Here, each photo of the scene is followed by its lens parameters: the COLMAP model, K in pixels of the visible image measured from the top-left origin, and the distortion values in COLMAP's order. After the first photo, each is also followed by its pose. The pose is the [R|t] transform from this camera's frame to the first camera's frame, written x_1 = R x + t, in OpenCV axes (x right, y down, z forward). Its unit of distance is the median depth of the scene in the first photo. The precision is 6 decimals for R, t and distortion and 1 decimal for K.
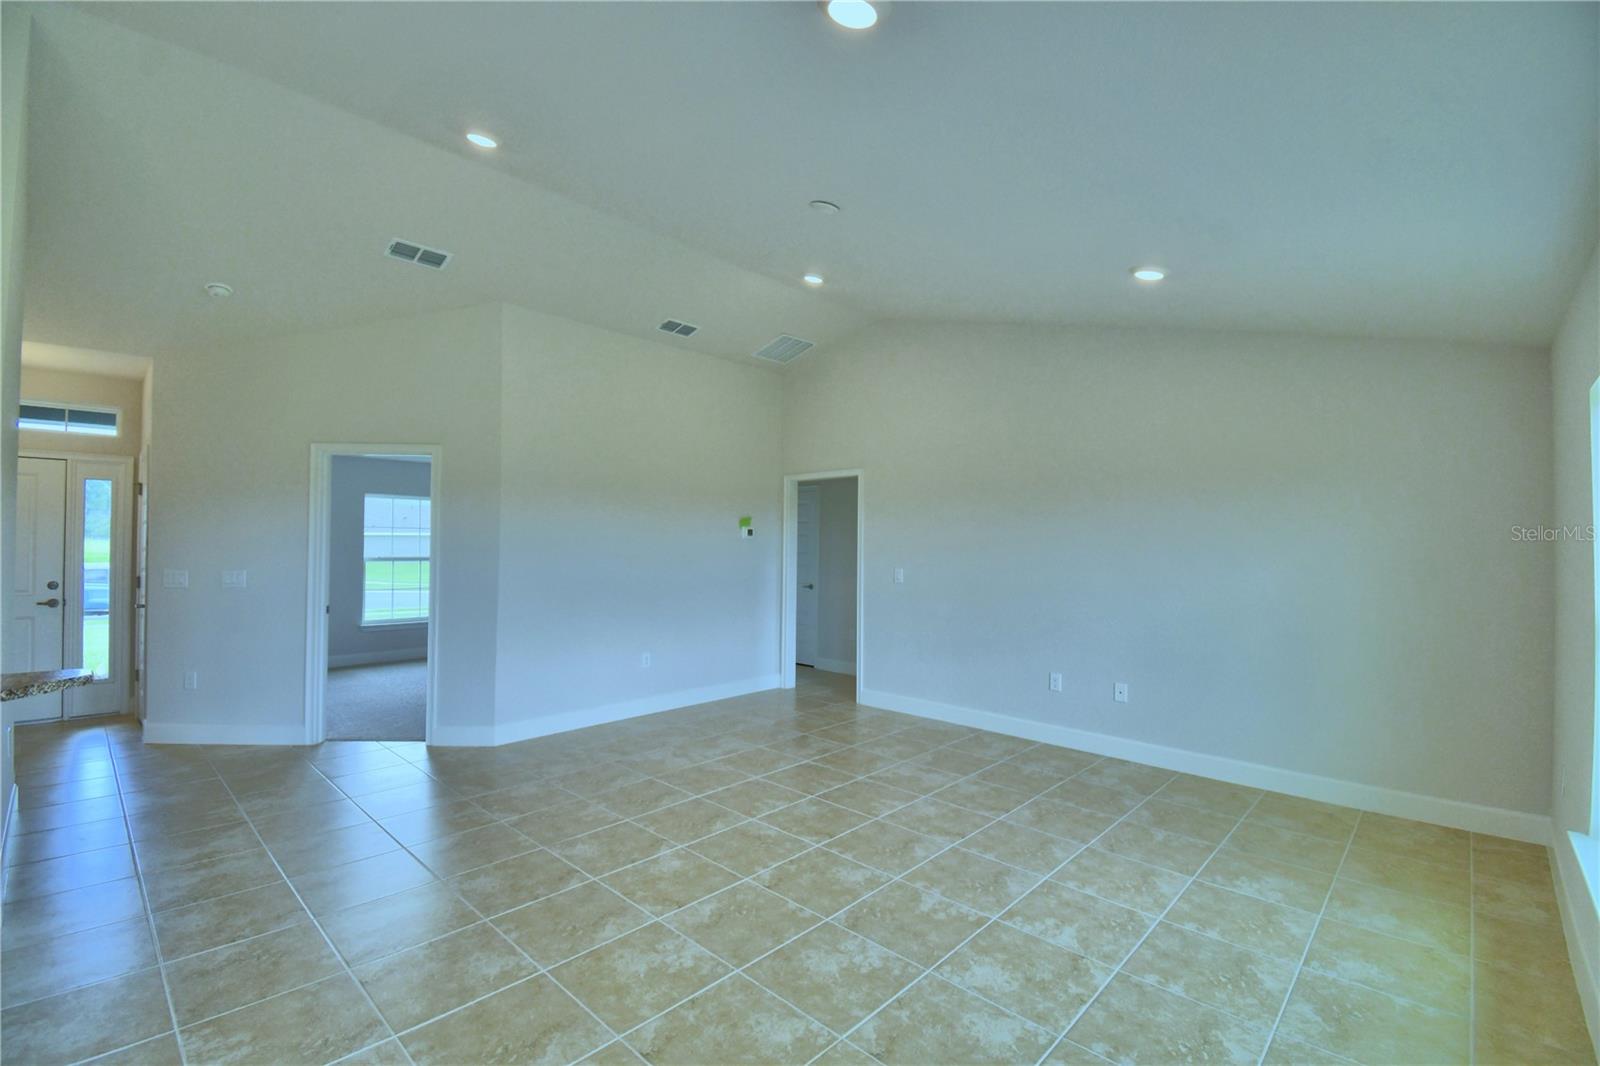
lens RADIAL K [[702.3, 0, 797.2], [0, 702.3, 534.4], [0, 0, 1]] dist [0.028142, -0.029960]
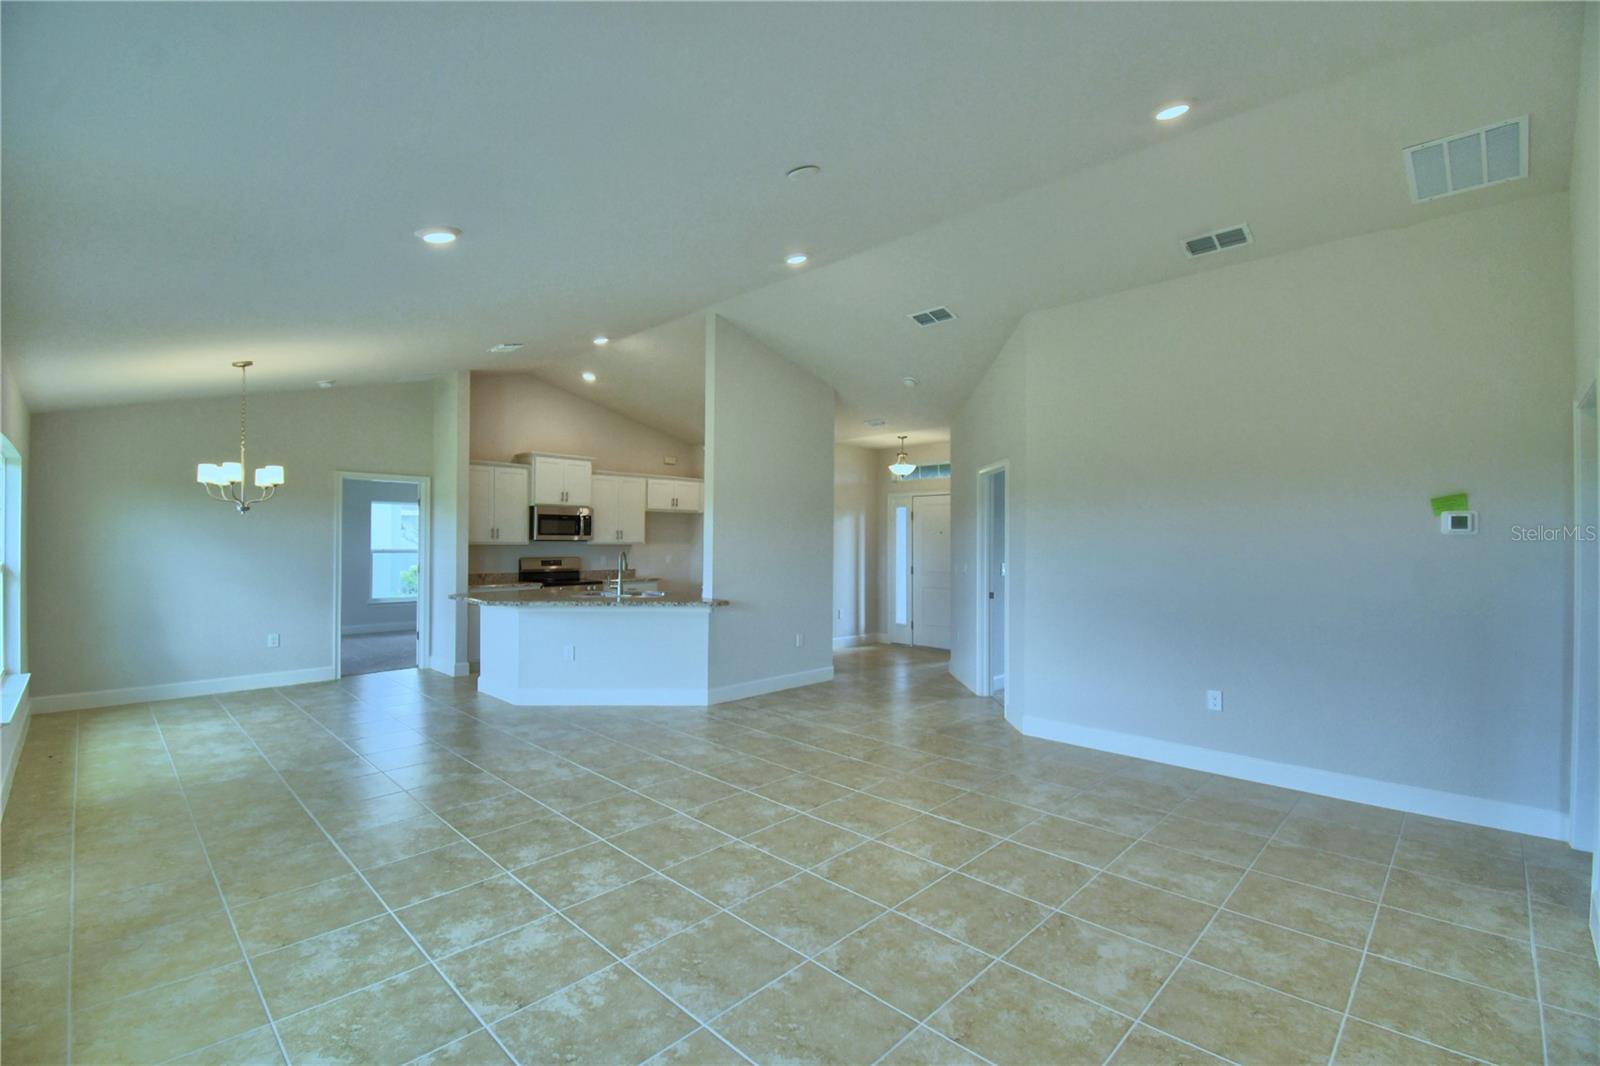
lens RADIAL K [[702.3, 0, 797.2], [0, 702.3, 534.4], [0, 0, 1]] dist [0.028142, -0.029960]
pose [[-0.019915, -0.017693, -0.999645, 0.959348], [0.011137, 0.999777, -0.017917, 0.021638], [0.999740, -0.011490, -0.019713, 1.018482]]
